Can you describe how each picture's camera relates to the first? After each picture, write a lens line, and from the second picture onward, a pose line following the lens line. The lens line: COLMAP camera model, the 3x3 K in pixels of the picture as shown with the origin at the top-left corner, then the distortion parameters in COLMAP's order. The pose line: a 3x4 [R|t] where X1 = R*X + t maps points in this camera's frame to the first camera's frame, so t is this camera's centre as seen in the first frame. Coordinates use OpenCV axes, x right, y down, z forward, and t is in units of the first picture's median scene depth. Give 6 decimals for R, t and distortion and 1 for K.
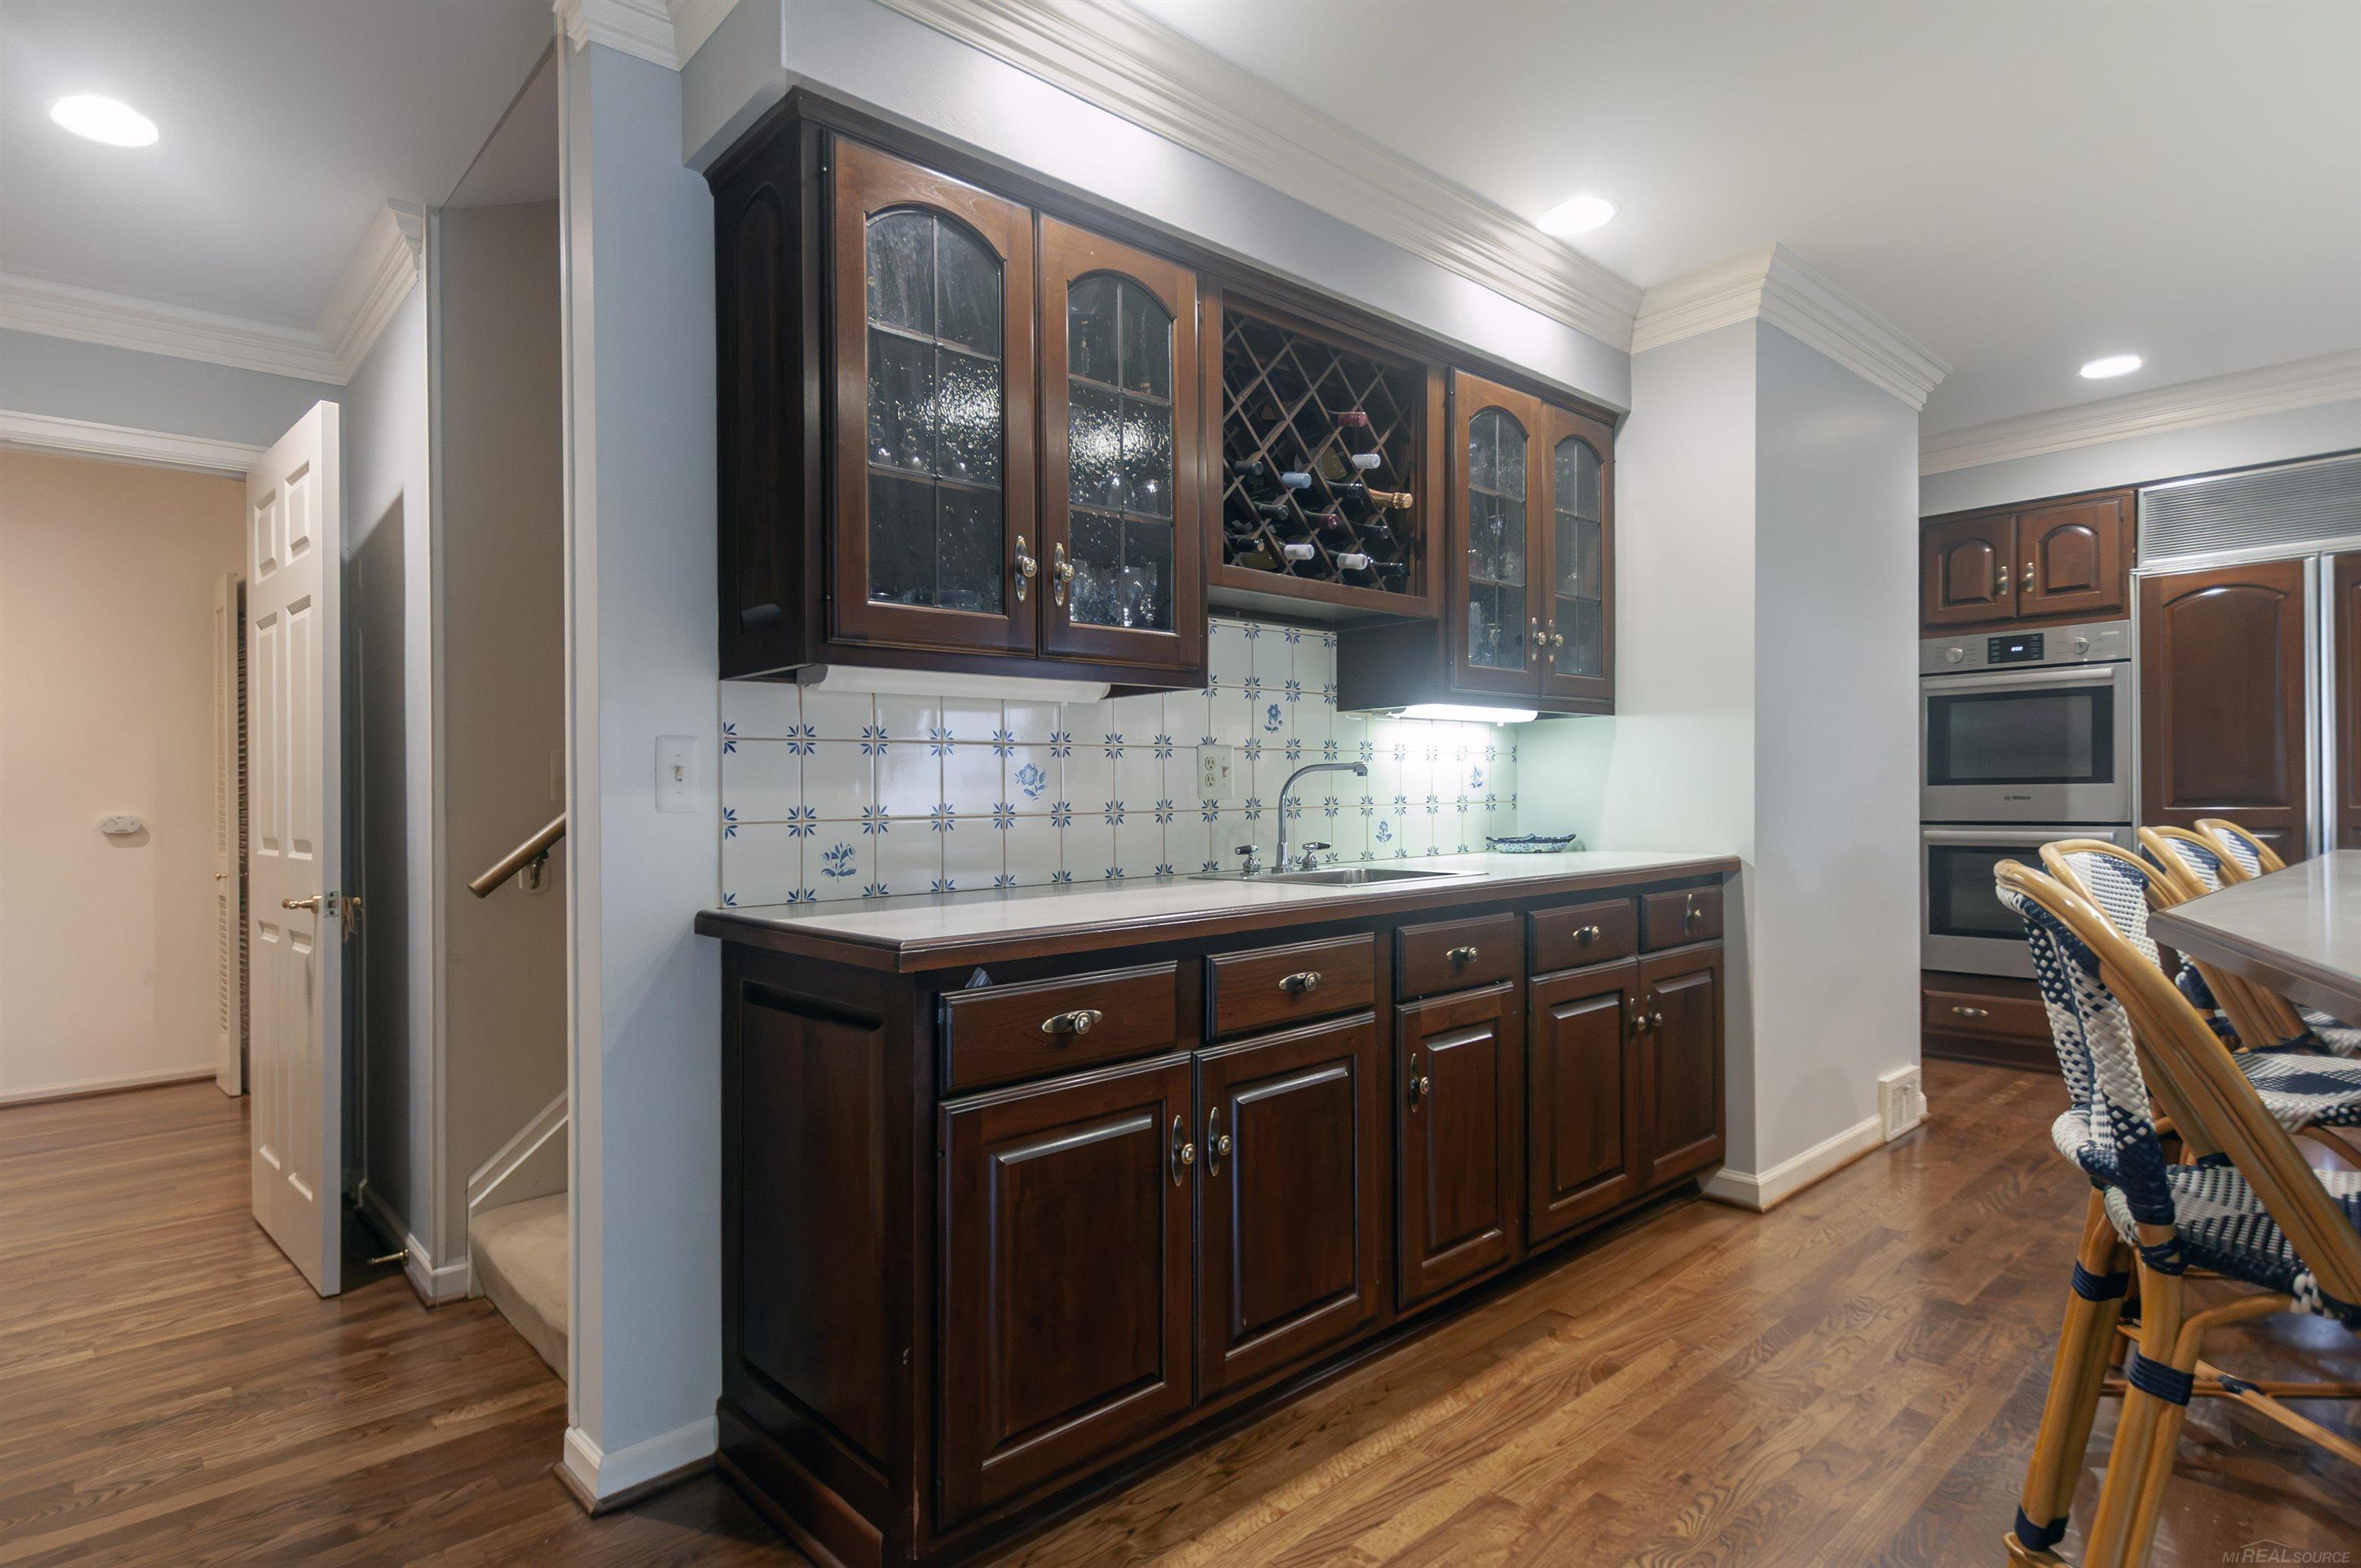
lens RADIAL K [[1191.5, 0, 1181.2], [0, 1191.5, 784.7], [0, 0, 1]] dist [0.002074, 0.000043]
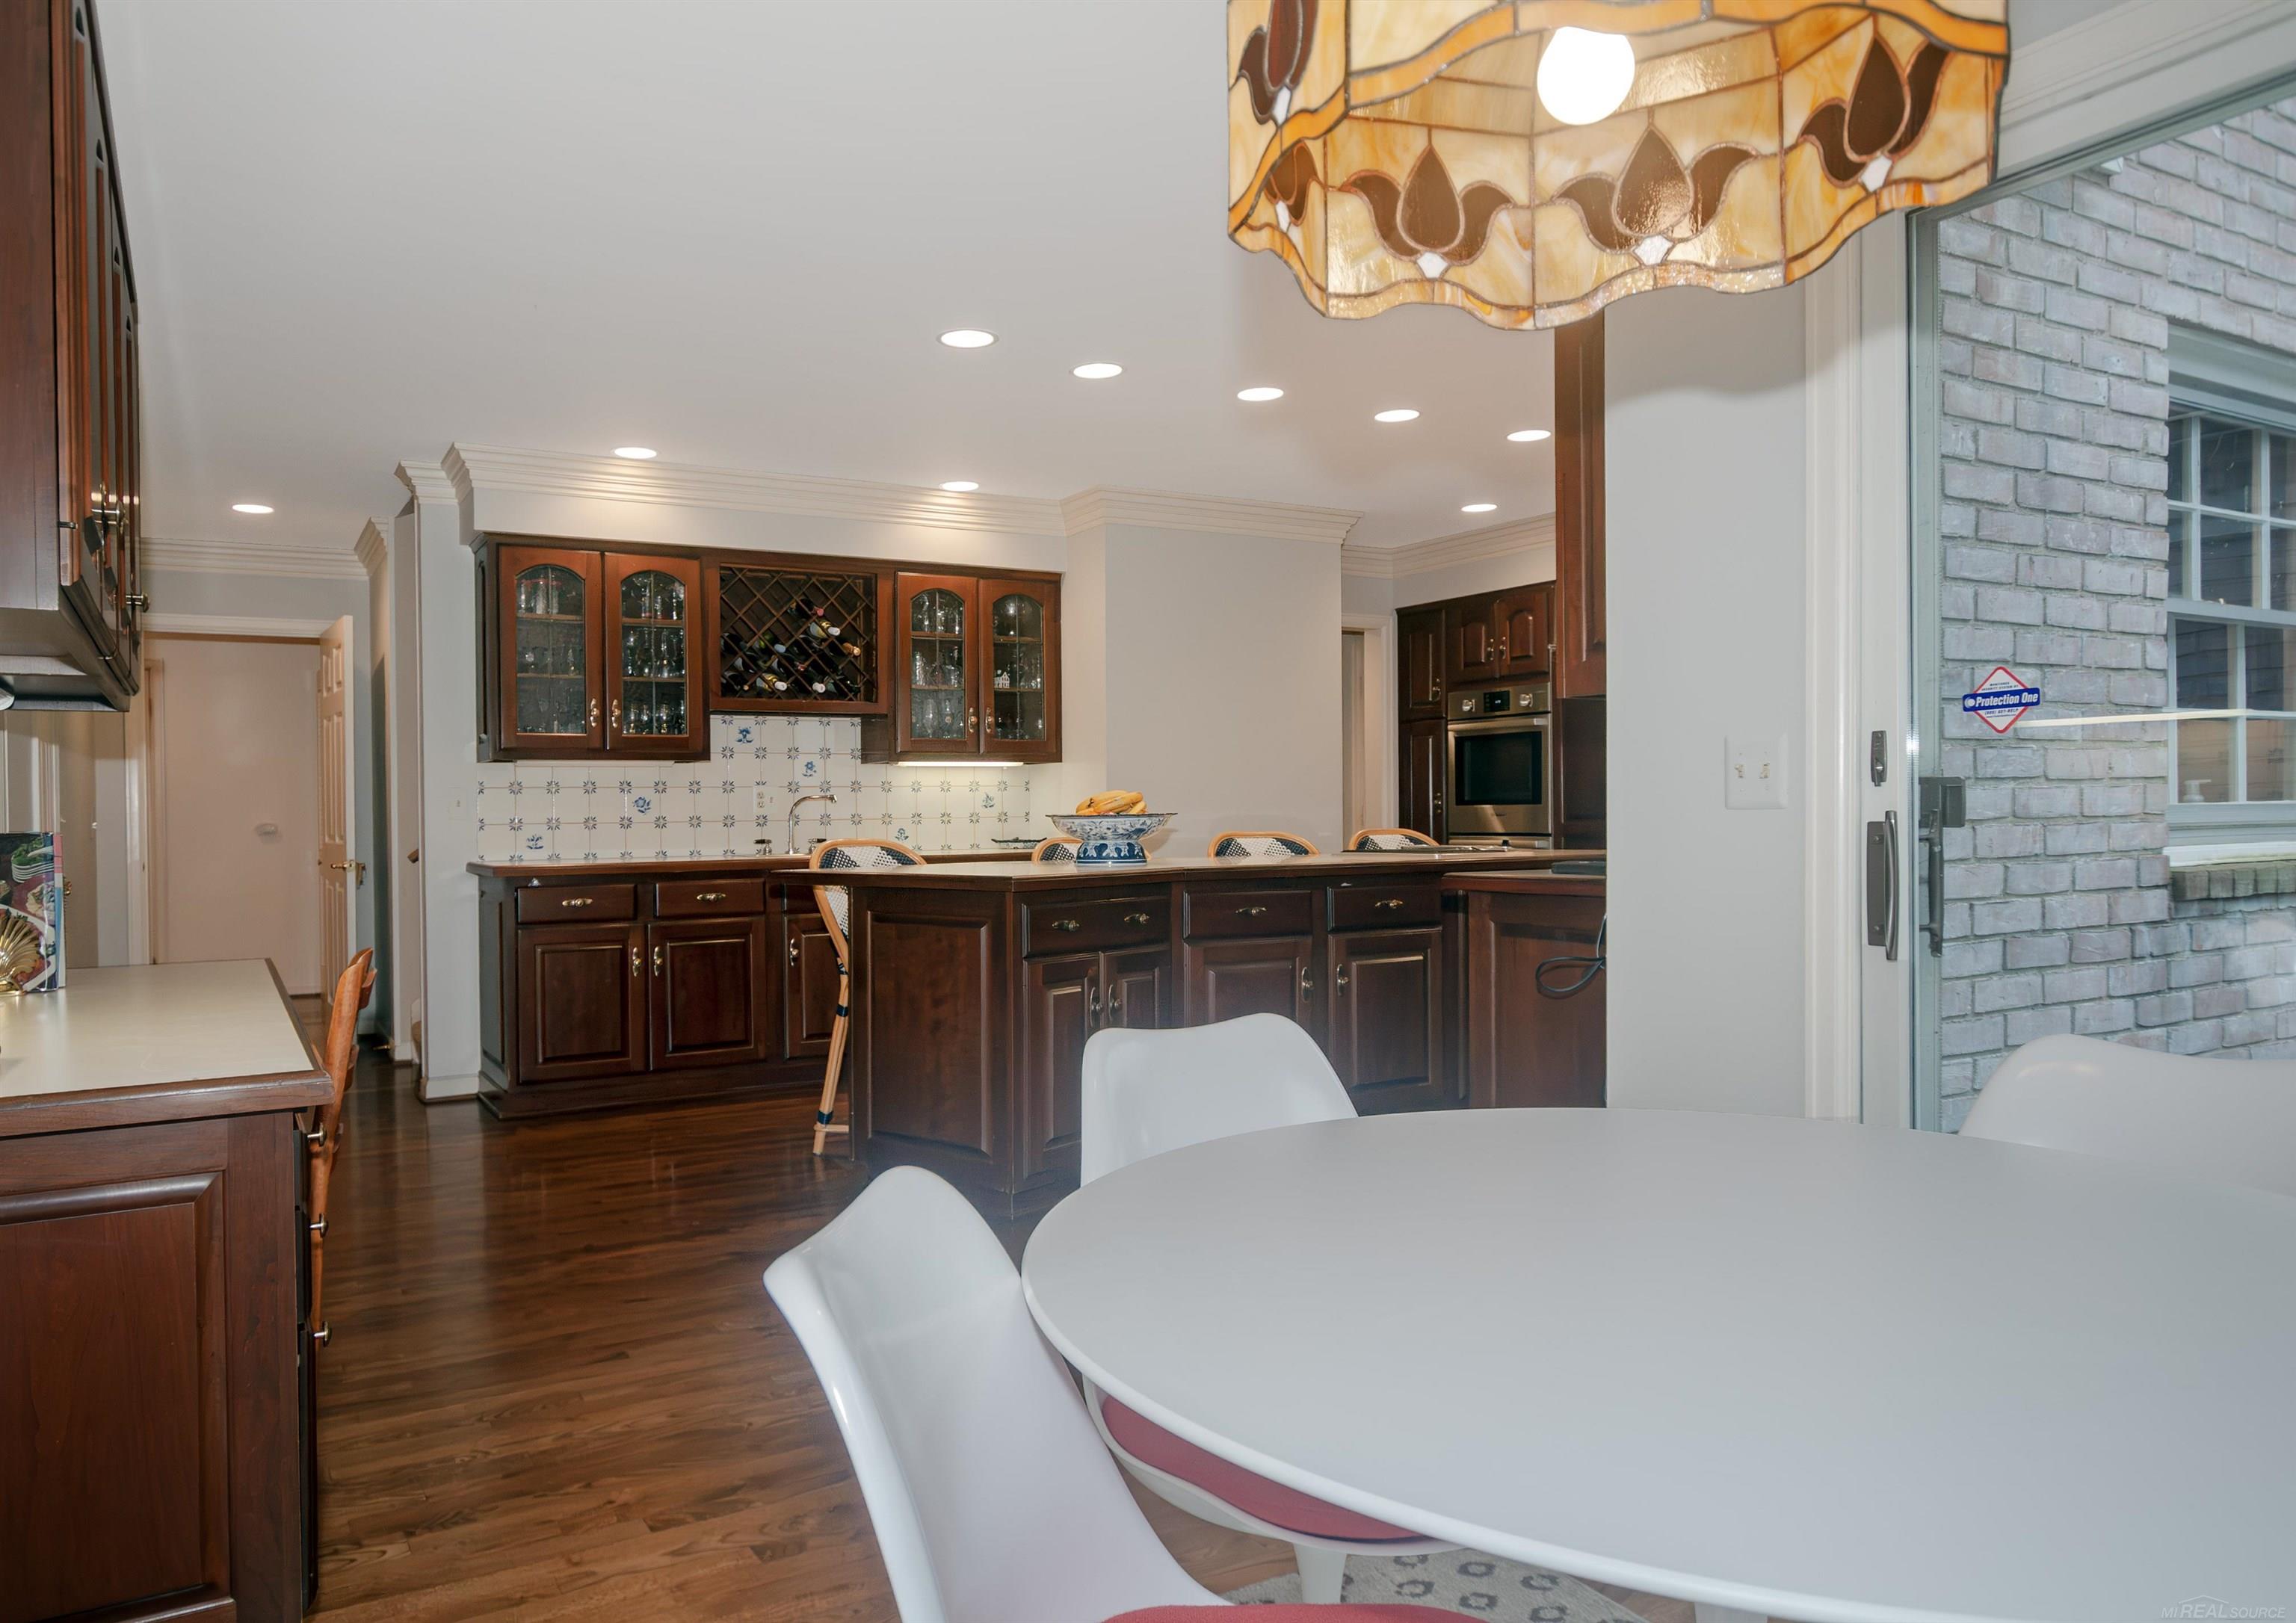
lens RADIAL K [[1512.6, 0, 1131.3], [0, 1512.6, 818.1], [0, 0, 1]] dist [0.001724, 0.002362]
pose [[0.976281, 0.000196, -0.216507, 1.062281], [0.002127, 0.999943, 0.010494, -0.005849], [0.216496, -0.010706, 0.976225, -1.140461]]
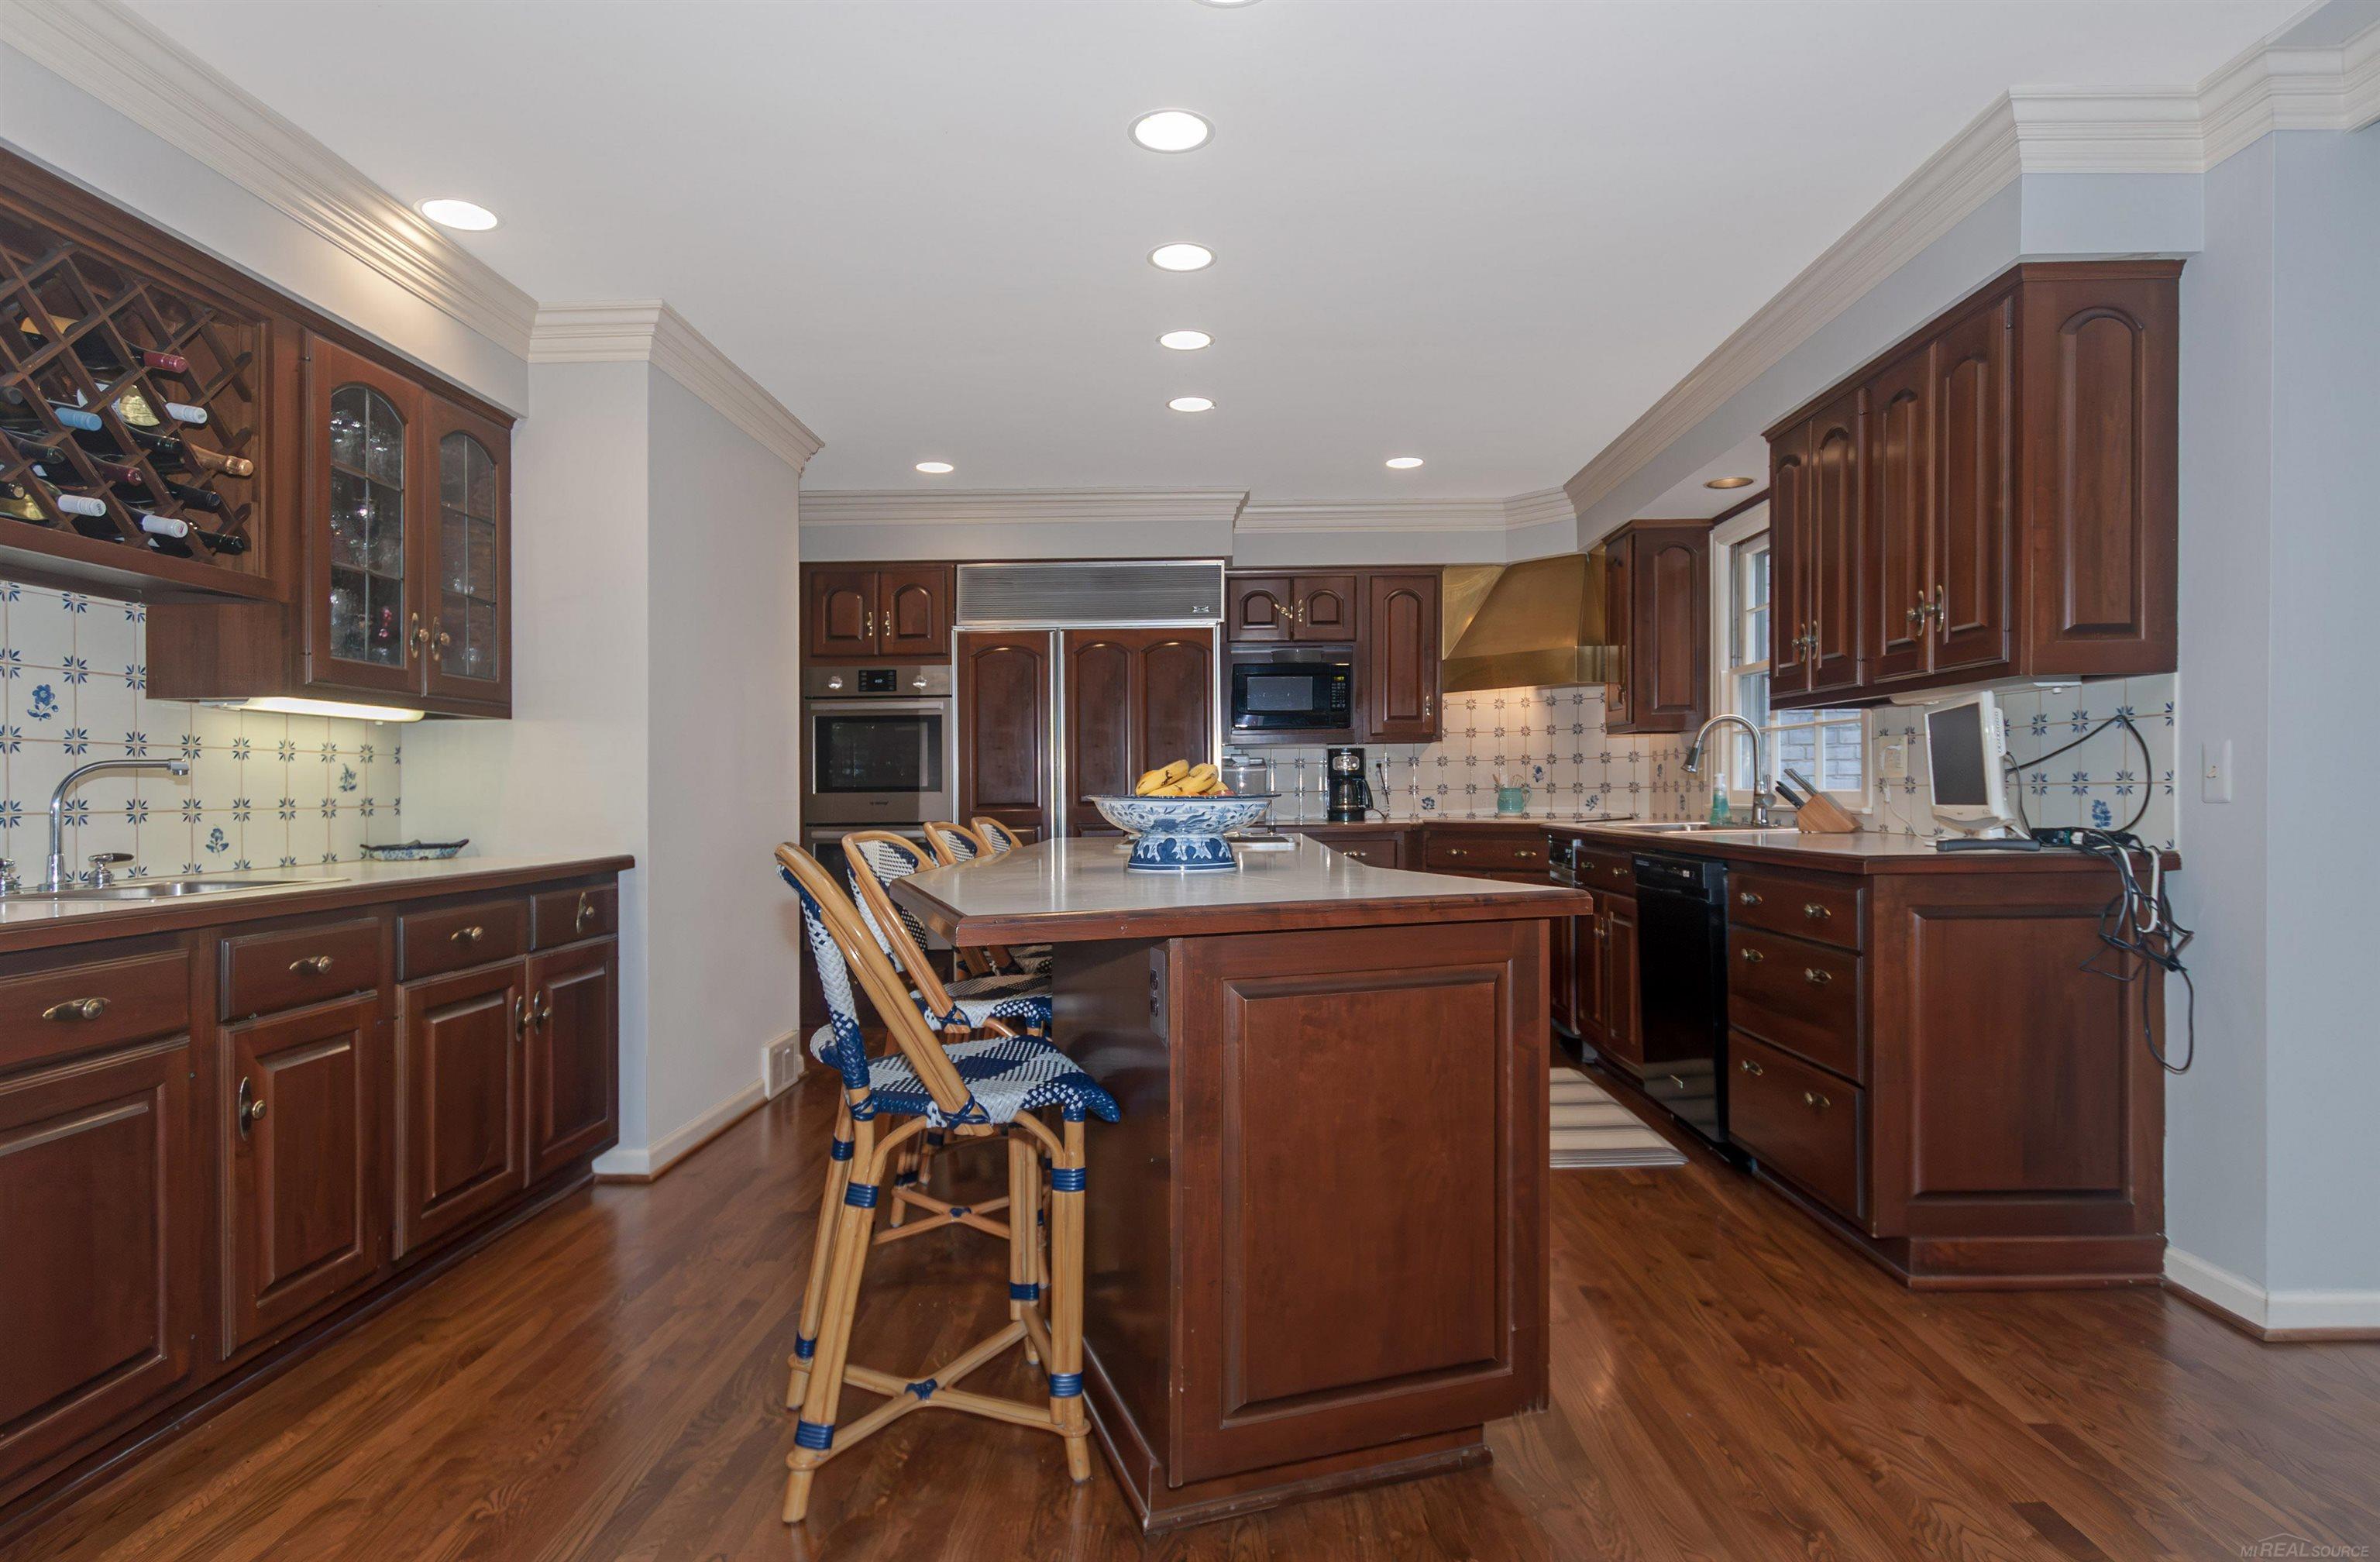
lens RADIAL K [[1229.3, 0, 1174.6], [0, 1229.3, 801.0], [0, 0, 1]] dist [0.011342, -0.006165]
pose [[0.691922, -0.000365, 0.721972, 0.003405], [-0.002854, 0.999991, 0.003242, 0.006589], [-0.721967, -0.004304, 0.691914, -0.140445]]
